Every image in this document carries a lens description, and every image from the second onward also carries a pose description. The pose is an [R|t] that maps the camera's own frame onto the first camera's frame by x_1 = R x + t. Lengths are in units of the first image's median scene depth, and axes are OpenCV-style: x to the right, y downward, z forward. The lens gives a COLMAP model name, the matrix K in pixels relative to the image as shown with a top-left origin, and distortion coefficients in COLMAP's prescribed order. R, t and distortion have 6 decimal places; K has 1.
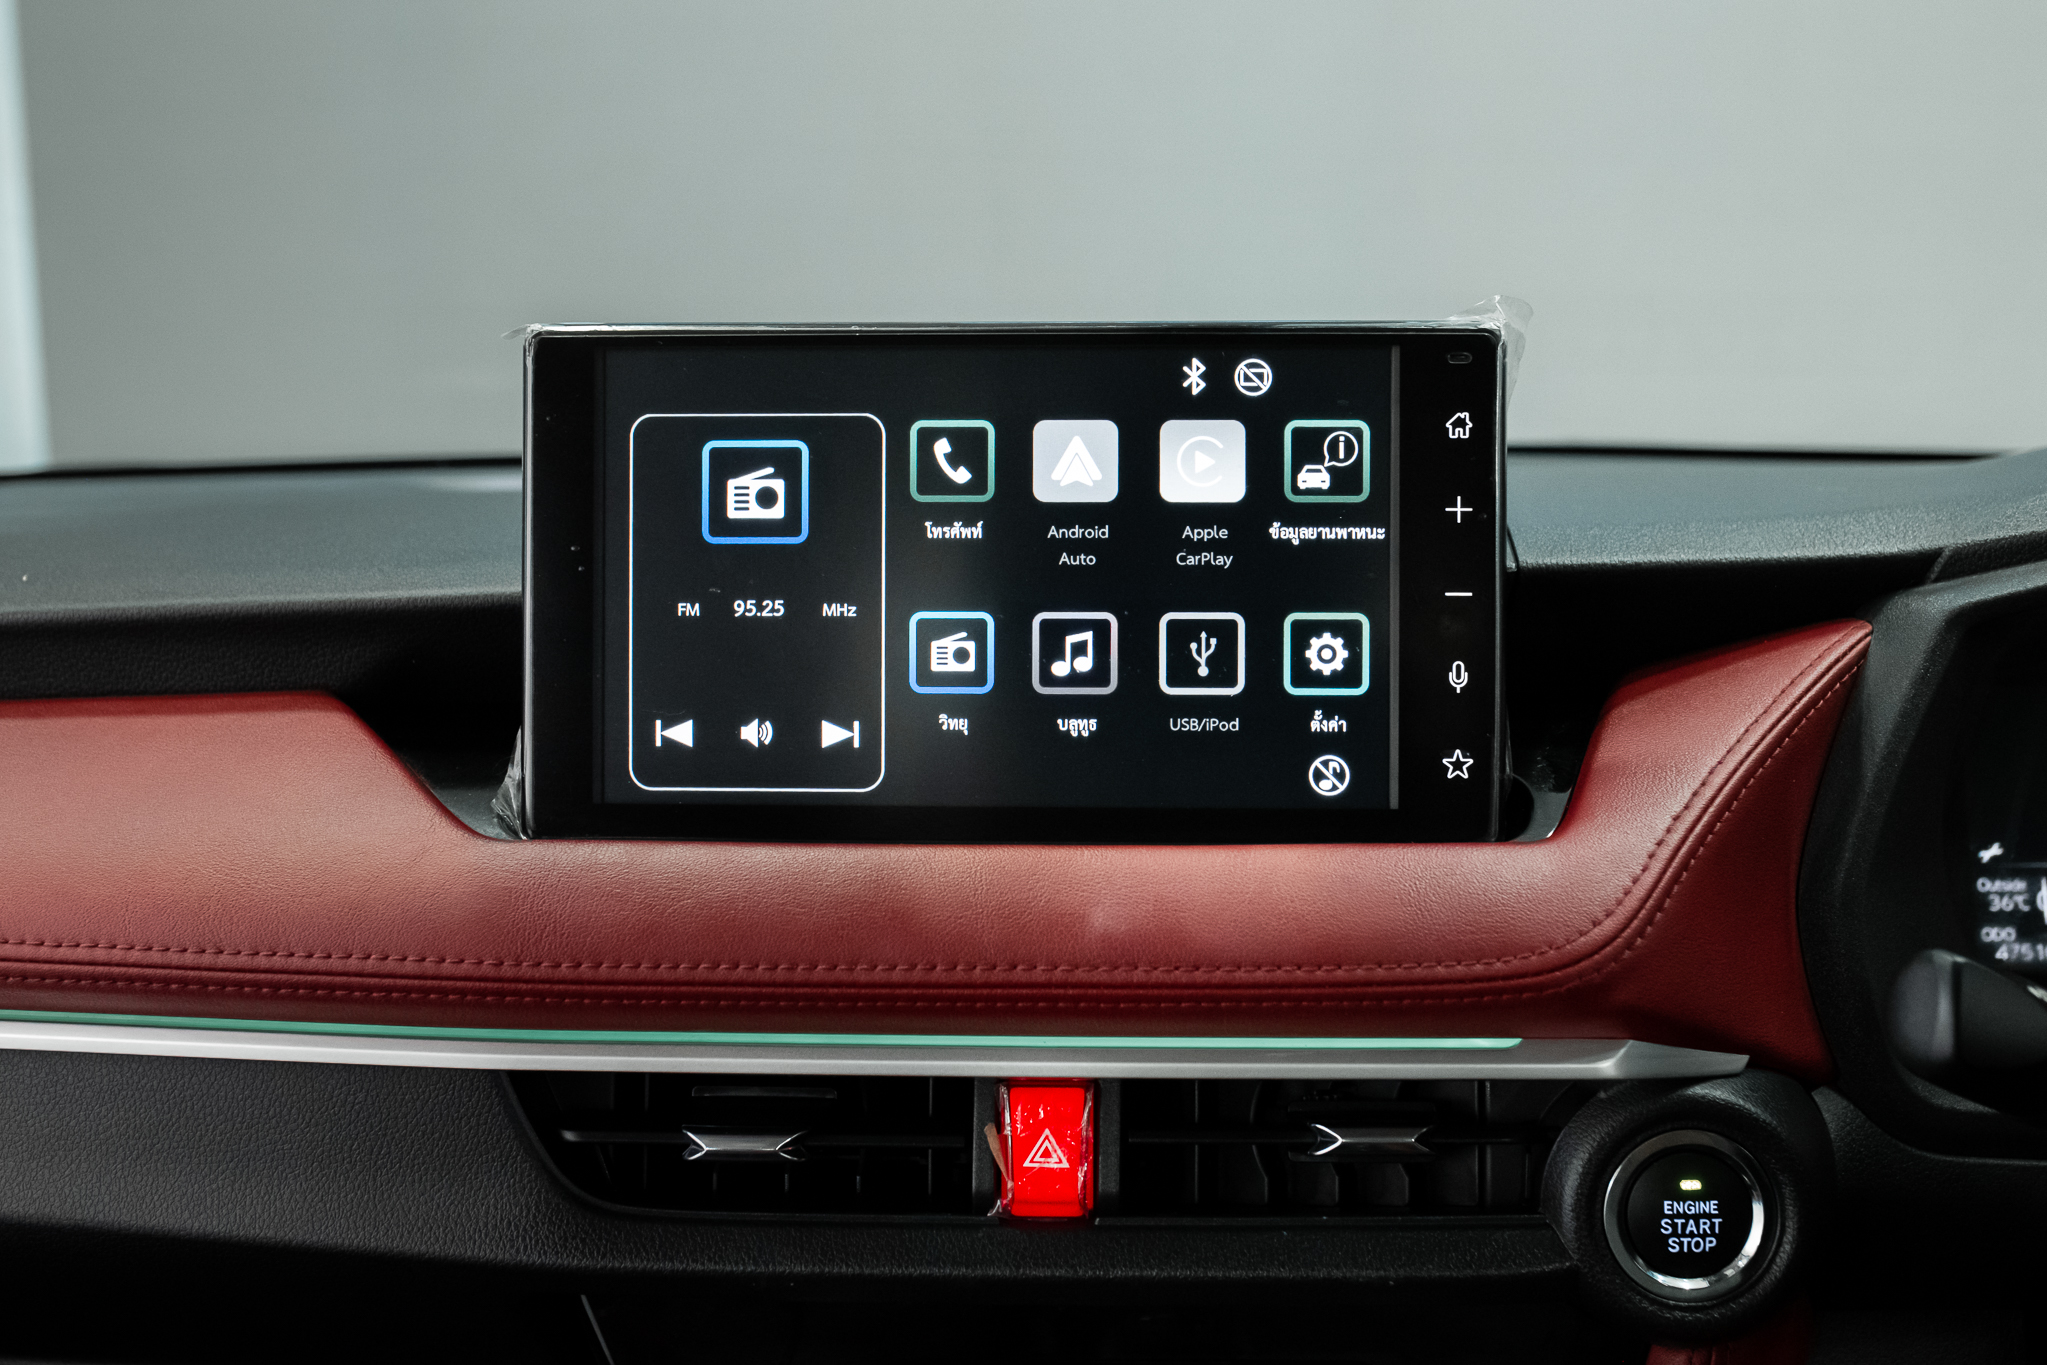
lens RADIAL K [[2036.8, 0, 1023.5], [0, 2036.8, 682.5], [0, 0, 1]] dist [-0.027886, 0.006801]
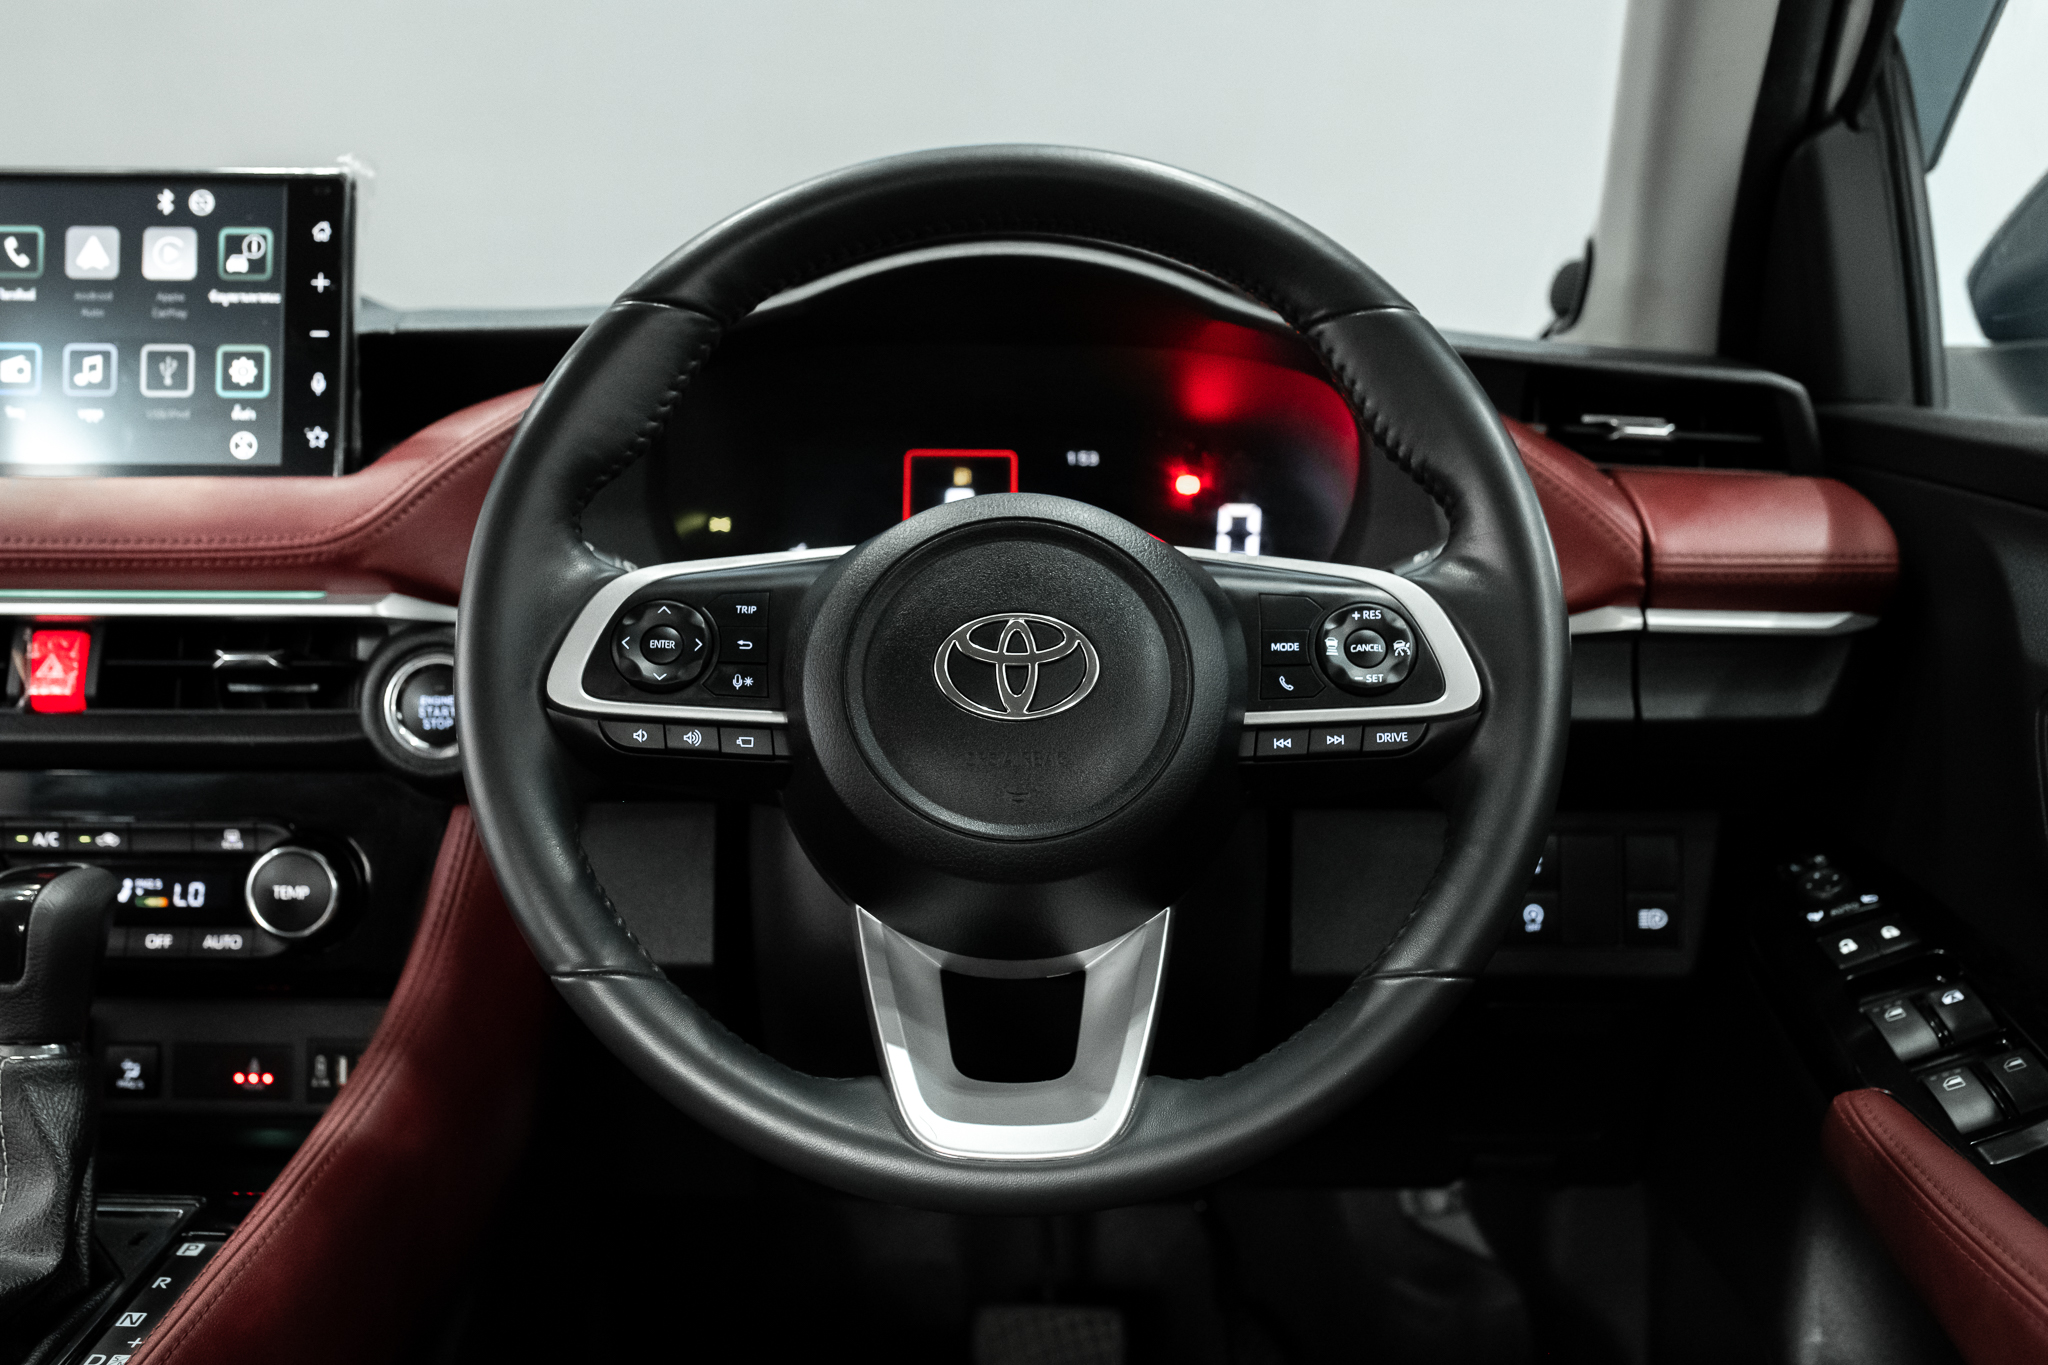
lens RADIAL K [[2037.8, 0, 1024.0], [0, 2037.8, 682.5], [0, 0, 1]] dist [-0.027886, 0.006801]
pose [[0.999328, 0.008772, 0.035598, 0.720081], [-0.007524, 0.999358, -0.035041, 0.288141], [-0.035883, 0.034749, 0.998752, -0.639763]]
